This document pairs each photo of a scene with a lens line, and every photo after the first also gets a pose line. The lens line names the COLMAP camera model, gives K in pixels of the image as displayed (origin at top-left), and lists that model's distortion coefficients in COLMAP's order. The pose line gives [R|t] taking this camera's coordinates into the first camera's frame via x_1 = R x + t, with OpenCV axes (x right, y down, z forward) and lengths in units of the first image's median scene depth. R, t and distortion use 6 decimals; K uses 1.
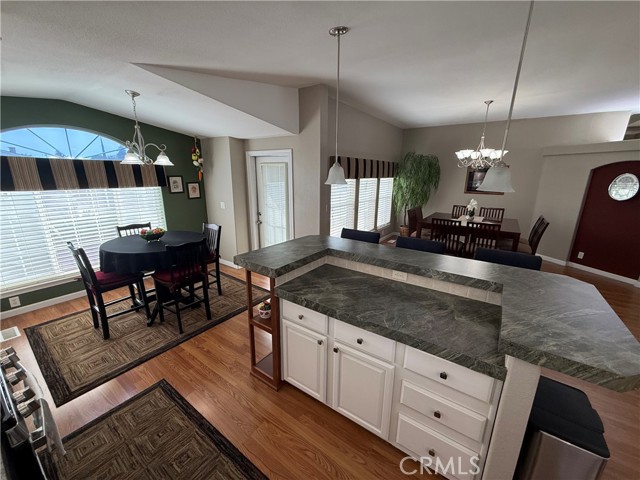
lens RADIAL K [[256.3, 0, 320.1], [0, 256.3, 241.6], [0, 0, 1]] dist [-0.000907, 0.000620]
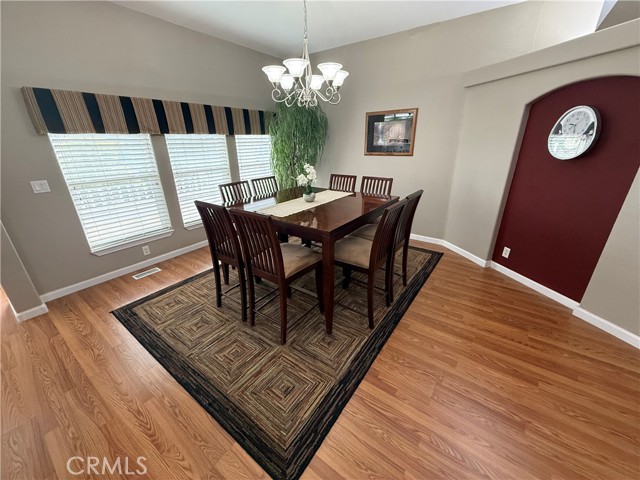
lens RADIAL K [[256.3, 0, 320.3], [0, 256.3, 241.8], [0, 0, 1]] dist [-0.000907, 0.000620]
pose [[0.999688, -0.019020, -0.016177, 0.784817], [0.020776, 0.992986, 0.116392, -0.073380], [0.013850, -0.116691, 0.993072, 0.514947]]
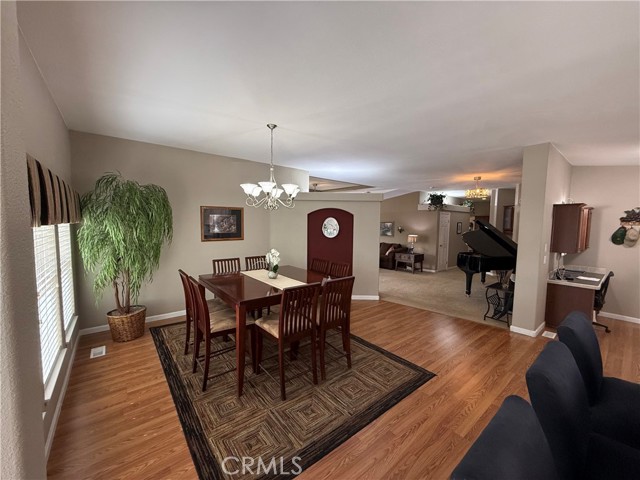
lens RADIAL K [[256.3, 0, 319.2], [0, 256.3, 243.1], [0, 0, 1]] dist [-0.000907, 0.000620]
pose [[0.270358, -0.086882, 0.958832, -0.088806], [0.235409, 0.971655, 0.021667, -0.209489], [-0.933536, 0.219860, 0.283147, 0.828185]]
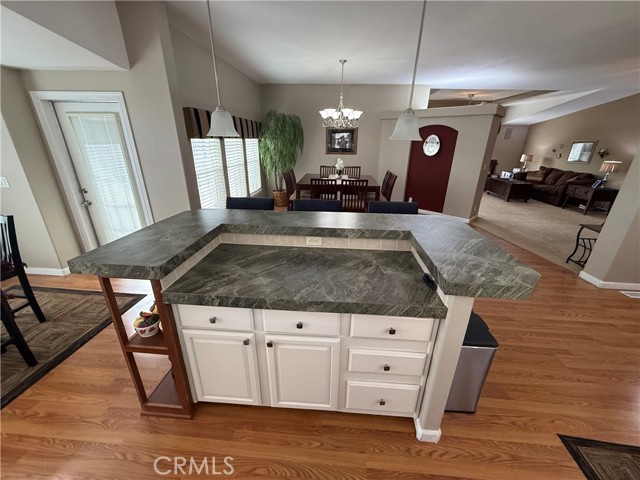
lens RADIAL K [[256.3, 0, 320.4], [0, 256.3, 241.2], [0, 0, 1]] dist [-0.000907, 0.000620]
pose [[0.858789, -0.186708, 0.477097, -0.059083], [0.126590, 0.979687, 0.155527, -0.003803], [-0.496443, -0.073169, 0.864980, 0.107056]]
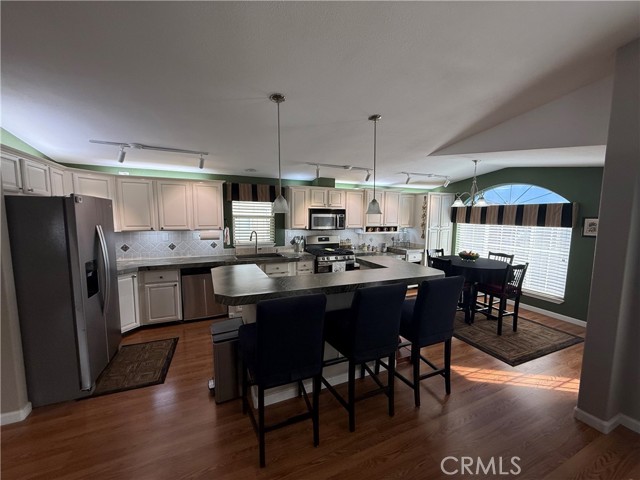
lens RADIAL K [[256.3, 0, 320.5], [0, 256.3, 241.7], [0, 0, 1]] dist [-0.000907, 0.000620]
pose [[-0.496259, 0.073266, -0.865078, 0.775740], [-0.243291, 0.944772, 0.219582, -0.175328], [0.833389, 0.319435, -0.451026, 0.787009]]
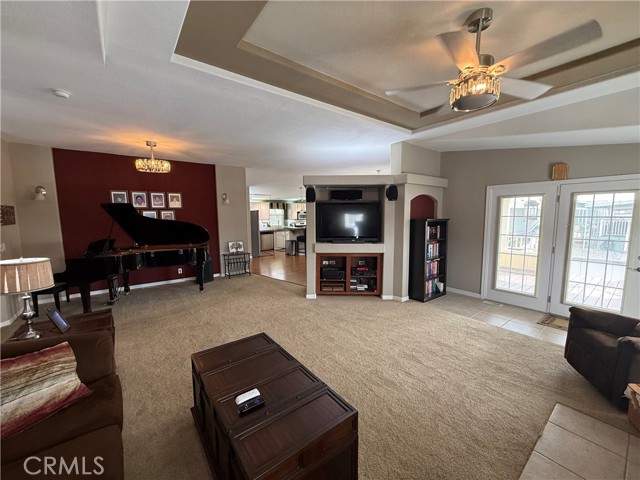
lens RADIAL K [[256.3, 0, 320.1], [0, 256.3, 240.9], [0, 0, 1]] dist [-0.000907, 0.000620]
pose [[-0.294004, 0.087309, -0.951808, 2.916395], [-0.247702, 0.954838, 0.164100, -0.301729], [0.923150, 0.284011, -0.259100, 1.401416]]
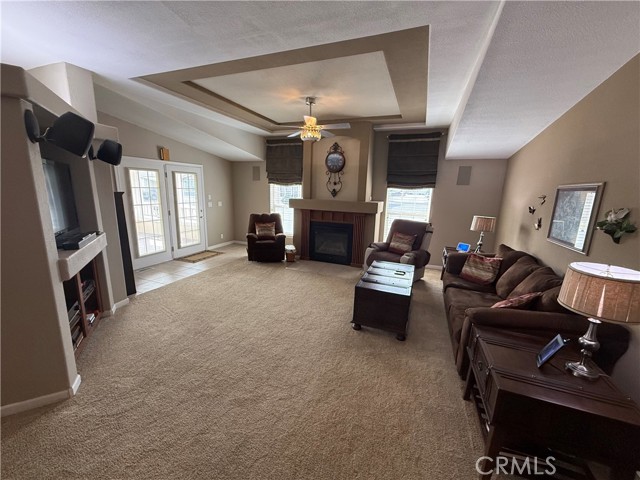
lens RADIAL K [[256.3, 0, 319.2], [0, 256.3, 241.0], [0, 0, 1]] dist [-0.000907, 0.000620]
pose [[0.972706, -0.030090, 0.230083, 2.071755], [0.043027, 0.997750, -0.051418, -0.050759], [-0.228019, 0.059914, 0.971812, 0.389344]]
